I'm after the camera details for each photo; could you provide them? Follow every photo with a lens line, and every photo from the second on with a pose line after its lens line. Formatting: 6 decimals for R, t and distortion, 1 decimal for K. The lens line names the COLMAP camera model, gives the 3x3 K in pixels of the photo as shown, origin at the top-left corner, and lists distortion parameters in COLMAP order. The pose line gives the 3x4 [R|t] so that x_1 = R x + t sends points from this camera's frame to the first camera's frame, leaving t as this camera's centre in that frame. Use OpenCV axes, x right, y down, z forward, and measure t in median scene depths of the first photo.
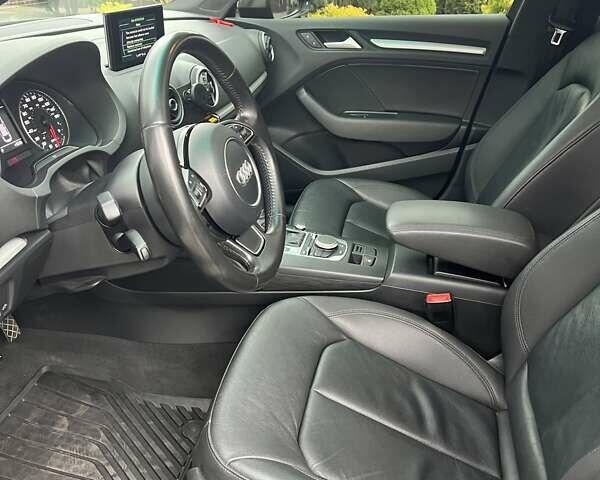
lens RADIAL K [[608.3, 0, 296.1], [0, 608.3, 238.3], [0, 0, 1]] dist [0.042672, 0.000000]
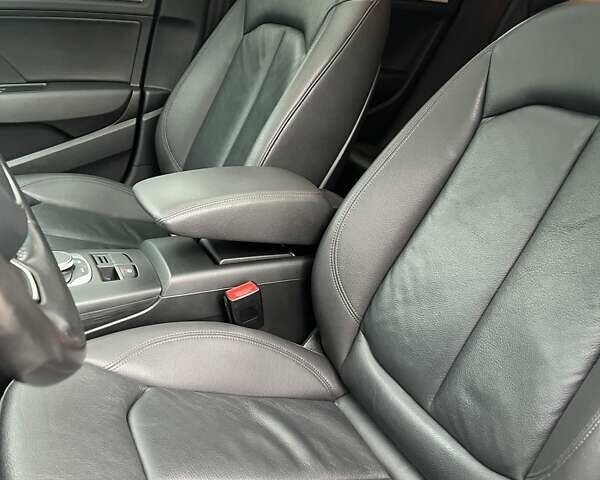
lens RADIAL K [[608.3, 0, 299.3], [0, 608.3, 243.9], [0, 0, 1]] dist [0.042672, 0.000000]
pose [[0.771814, -0.244116, 0.587120, -0.132017], [0.235581, 0.967437, 0.092558, -0.012175], [-0.590597, 0.066877, 0.804191, 0.312764]]
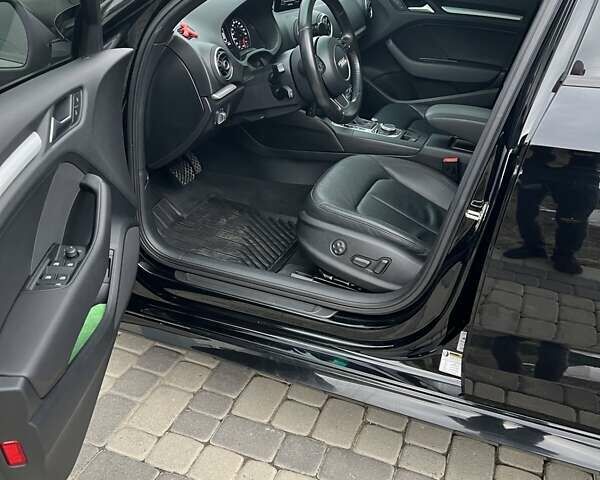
lens RADIAL K [[608.3, 0, 303.4], [0, 608.3, 242.1], [0, 0, 1]] dist [0.042672, 0.000000]
pose [[0.984846, 0.106276, -0.137052, 0.083062], [-0.100976, 0.993867, 0.045080, 0.266636], [0.141003, -0.030558, 0.989537, -0.672803]]
